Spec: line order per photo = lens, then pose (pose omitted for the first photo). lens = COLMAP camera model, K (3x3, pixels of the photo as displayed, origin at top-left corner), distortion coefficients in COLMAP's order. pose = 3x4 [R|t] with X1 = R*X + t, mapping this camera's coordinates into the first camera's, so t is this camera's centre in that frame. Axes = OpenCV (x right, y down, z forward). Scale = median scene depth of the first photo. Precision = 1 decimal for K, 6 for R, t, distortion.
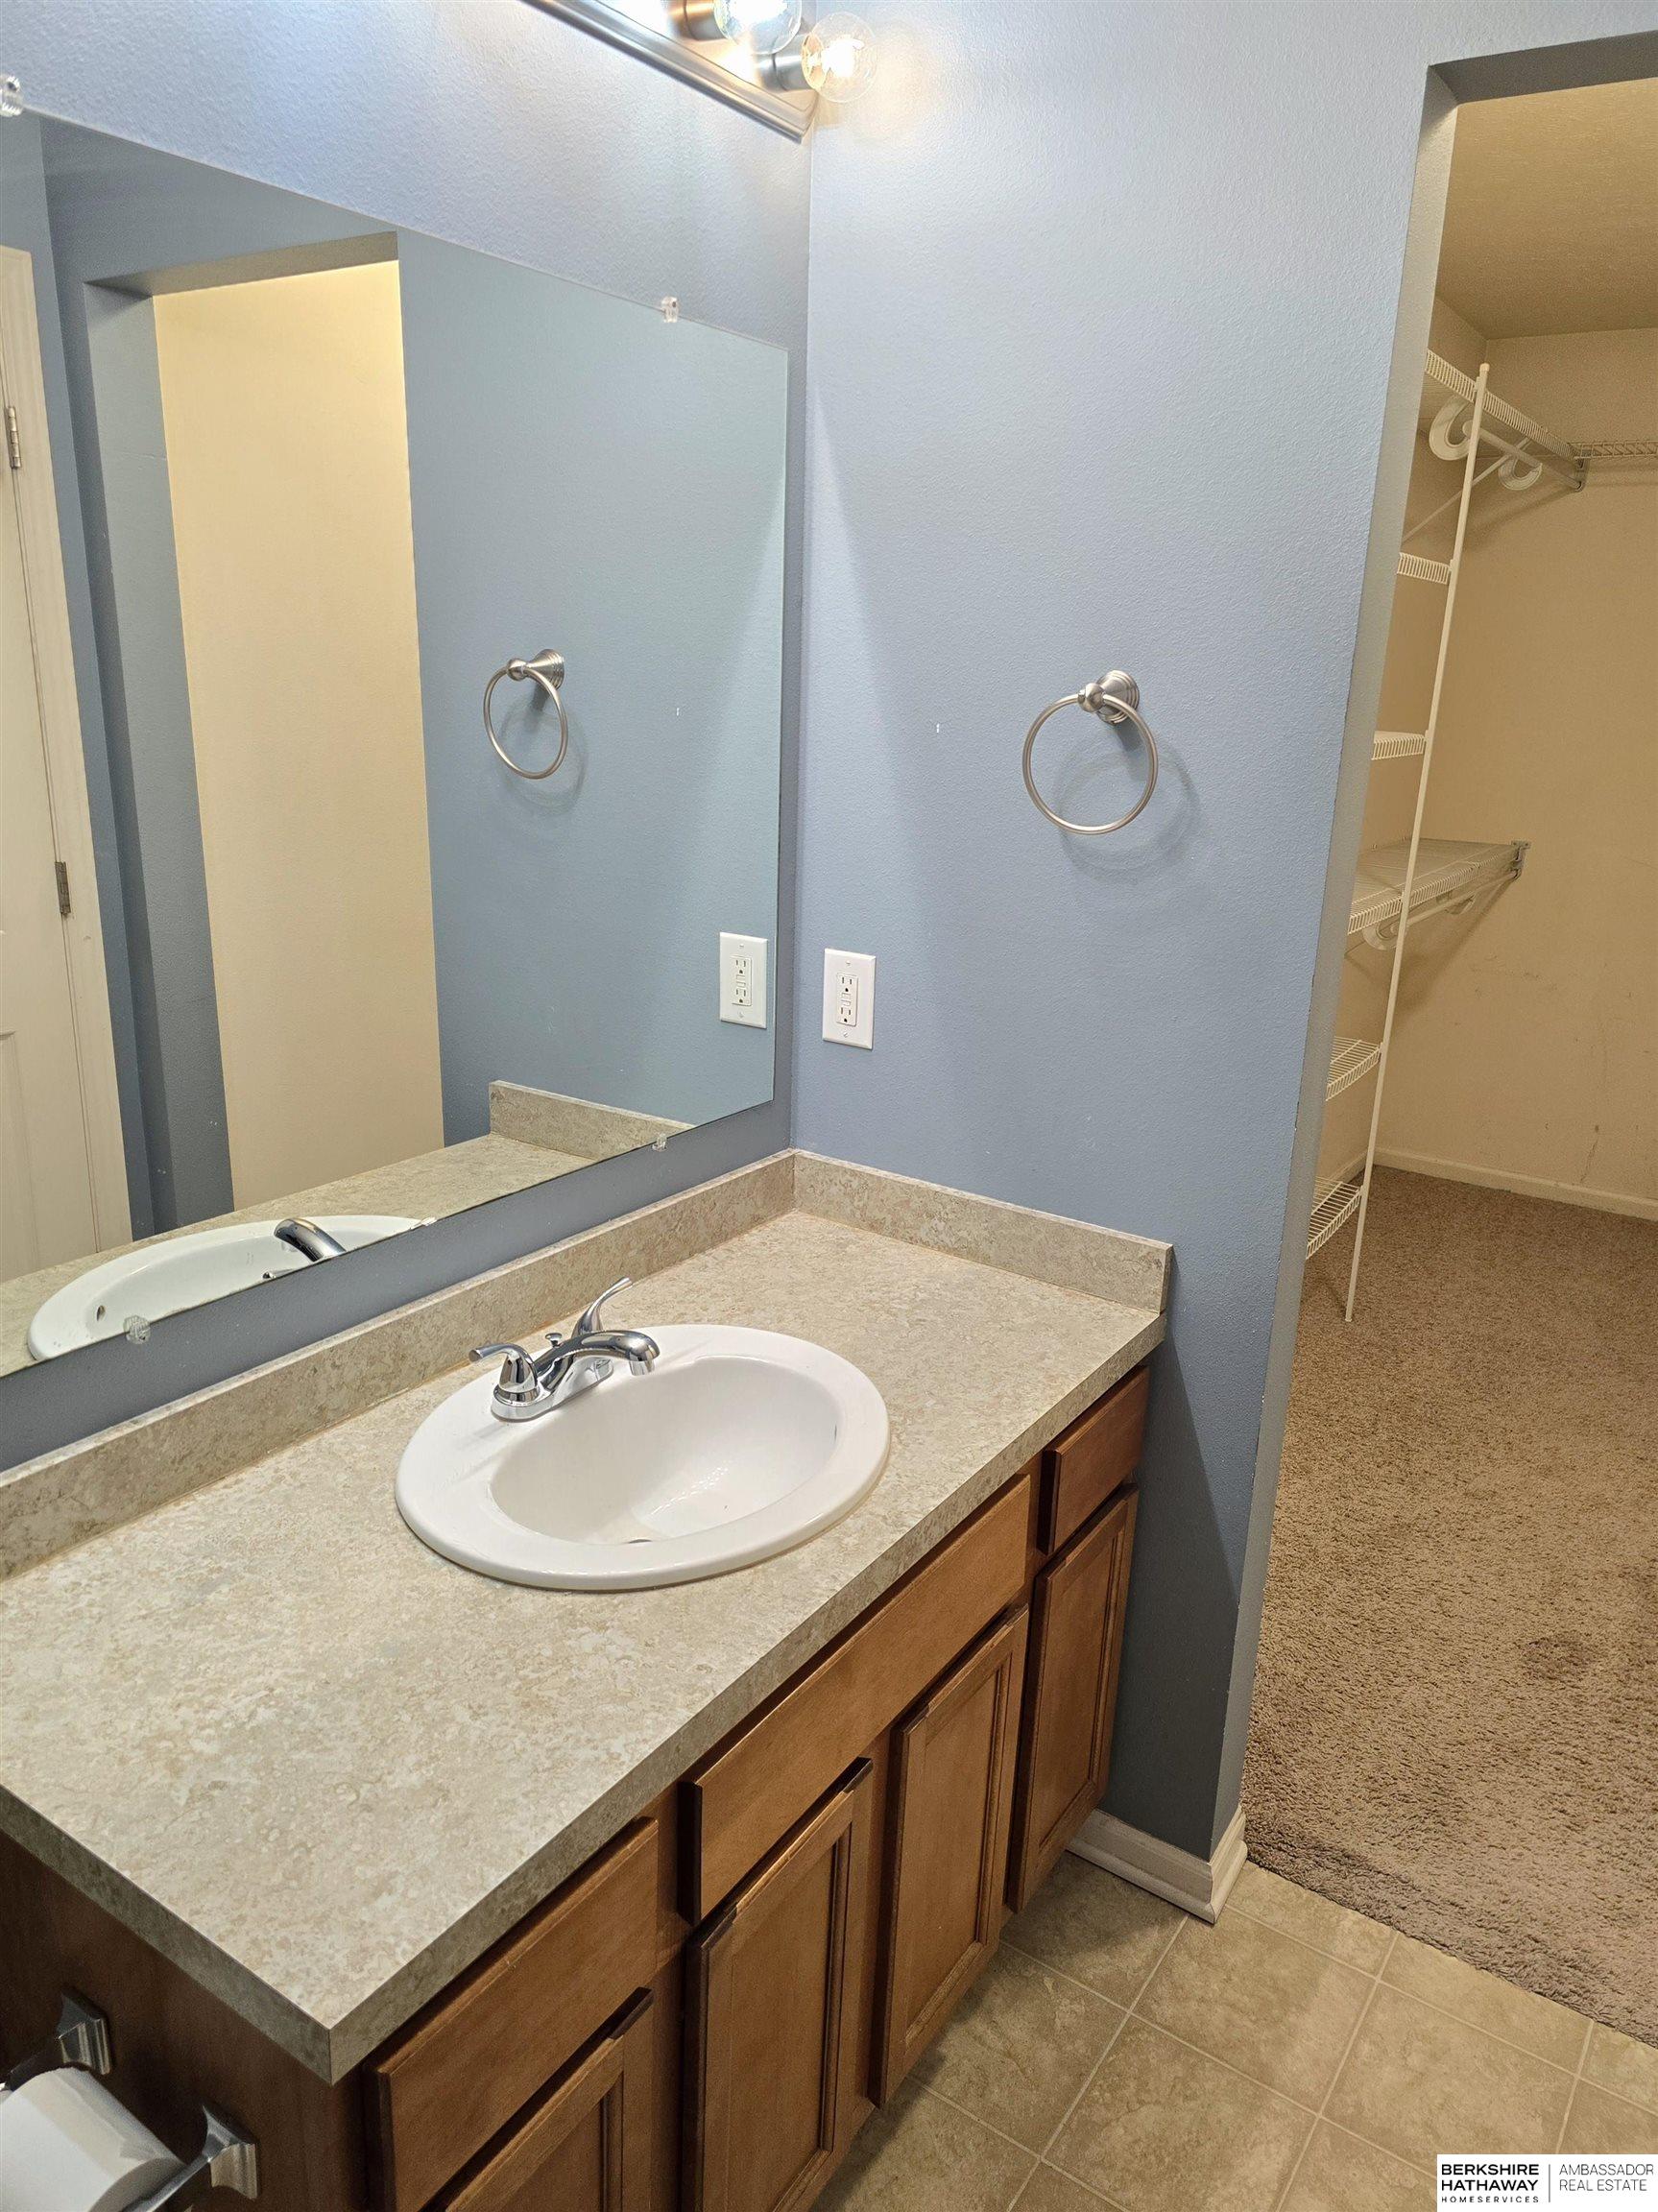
lens RADIAL K [[1538.5, 0, 829.0], [0, 1538.5, 1106.0], [0, 0, 1]] dist [0.054874, -0.050188]
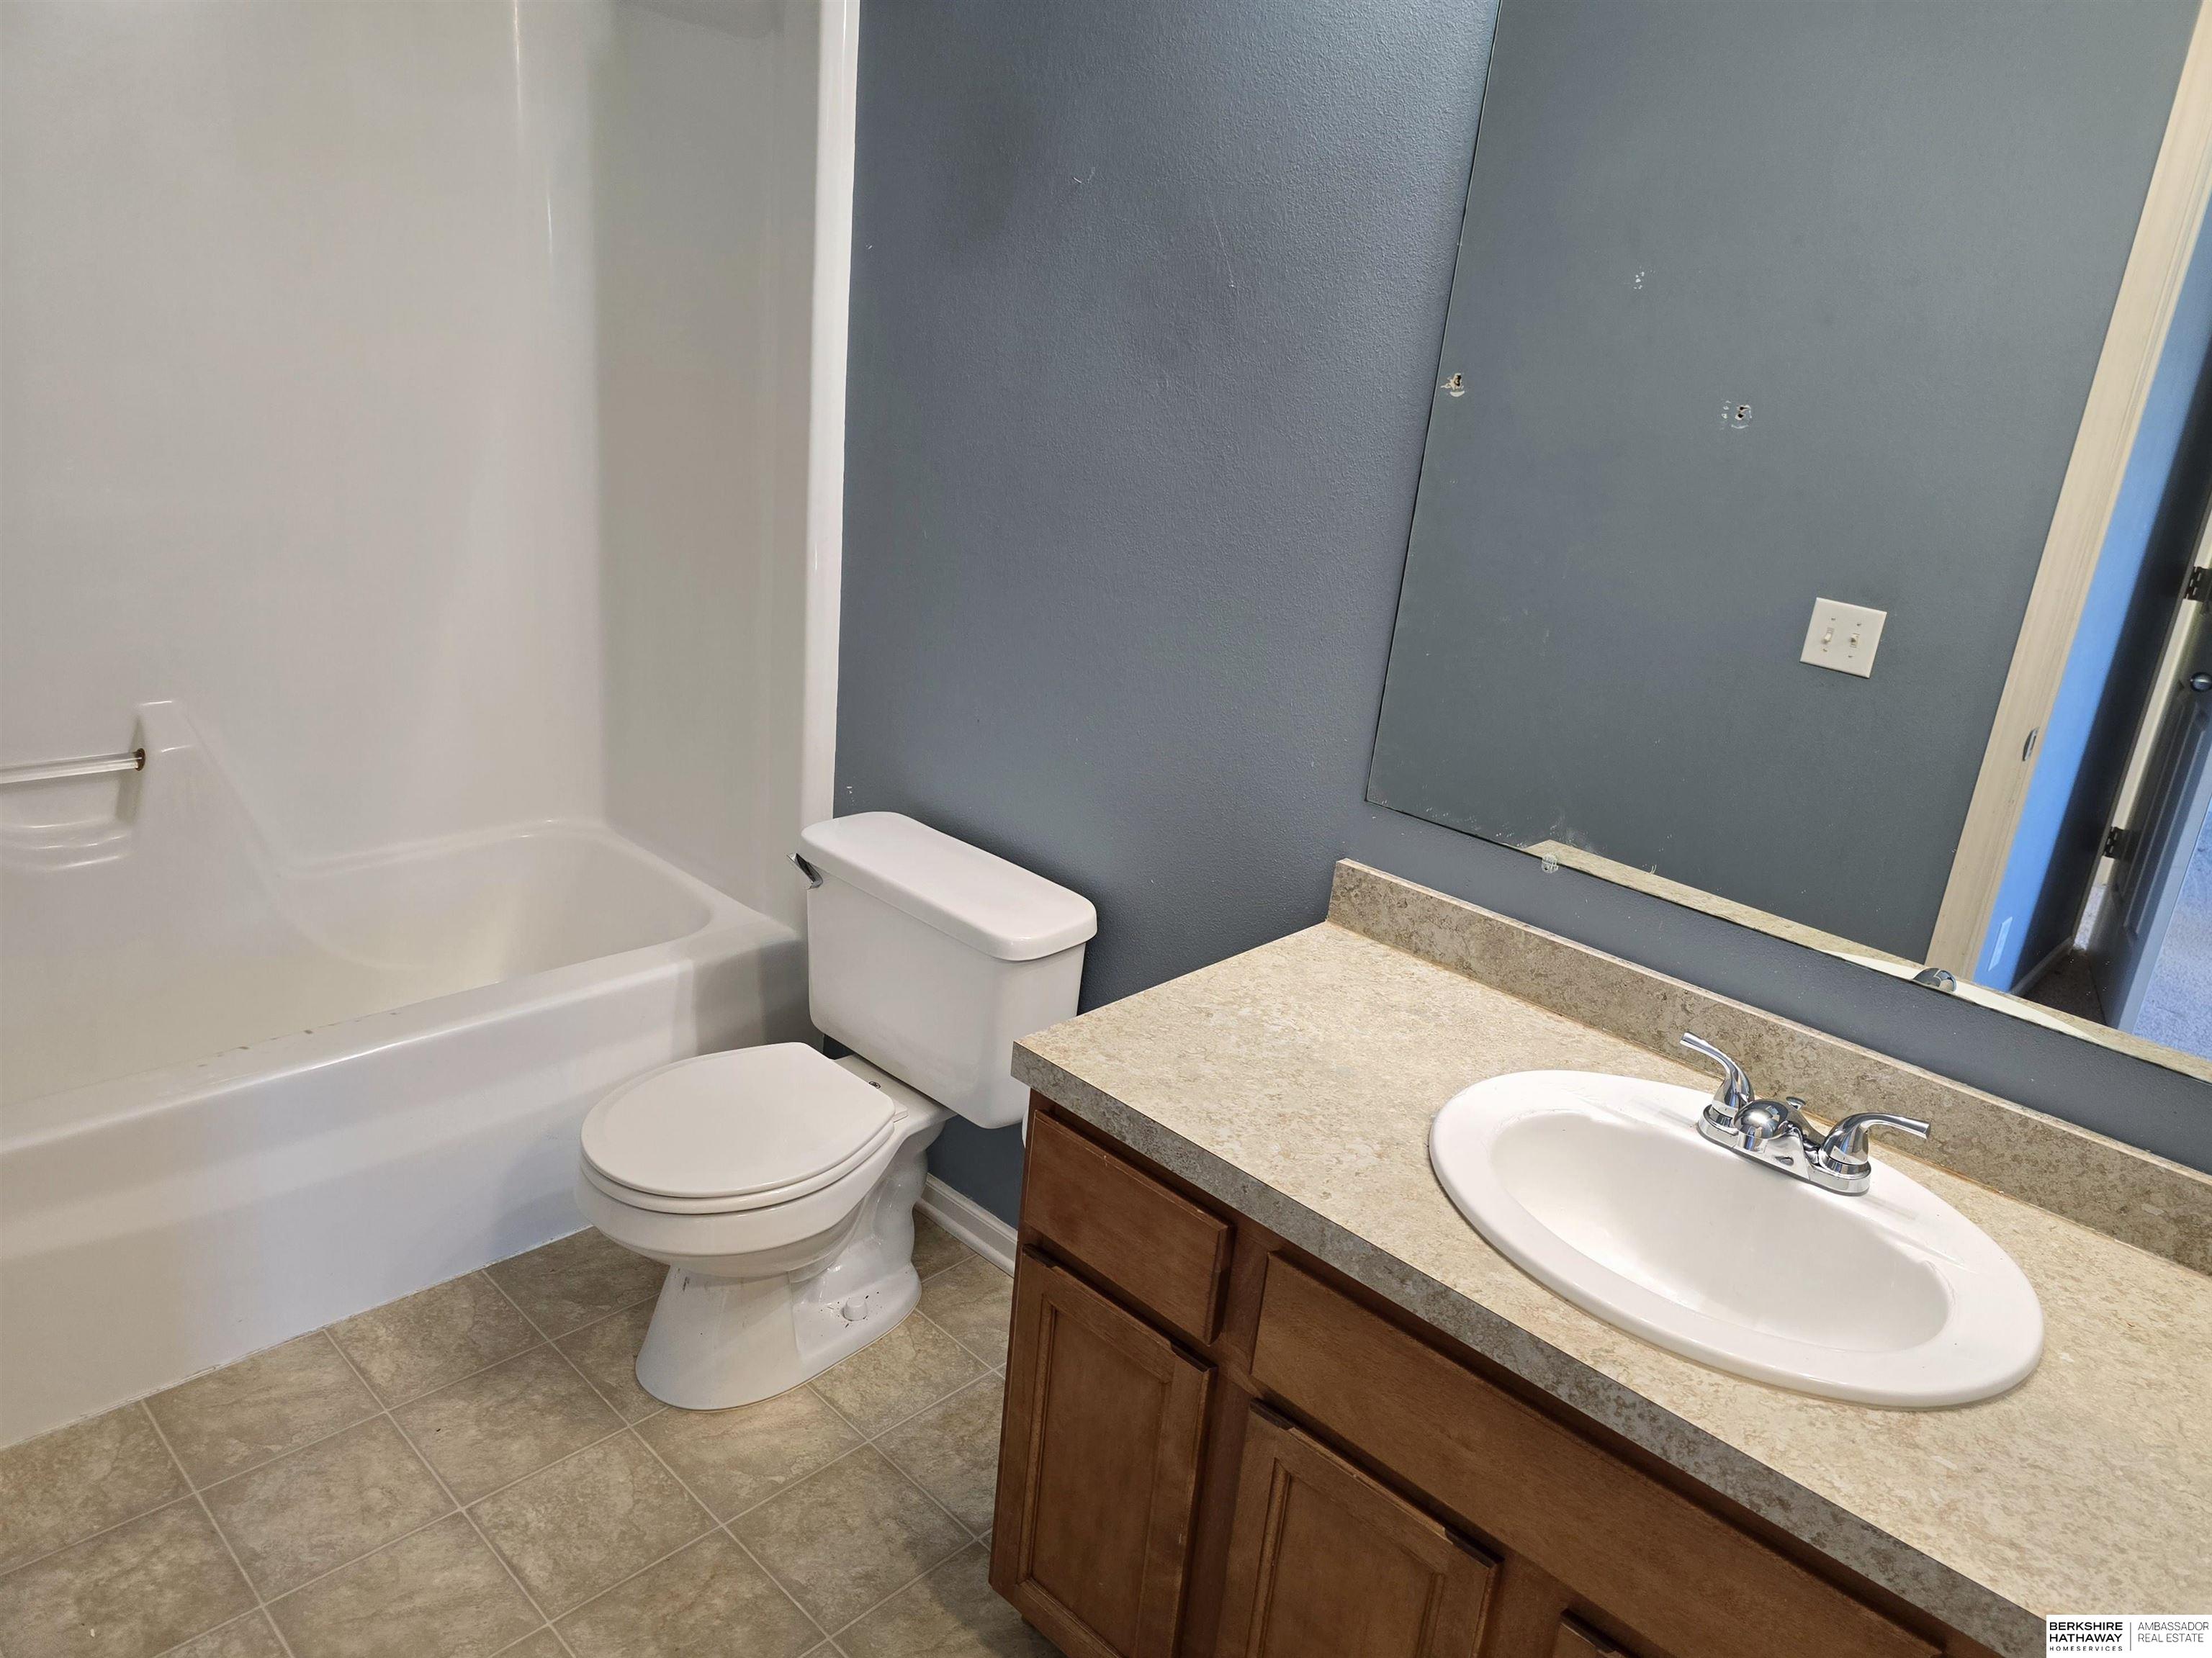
lens RADIAL K [[1538.4, 0, 1106.0], [0, 1538.4, 829.0], [0, 0, 1]] dist [0.054874, -0.050188]
pose [[-0.180978, 0.264489, -0.947255, 0.832973], [-0.373653, 0.872448, 0.314989, -0.147833], [0.909742, 0.410951, -0.059067, 0.708845]]
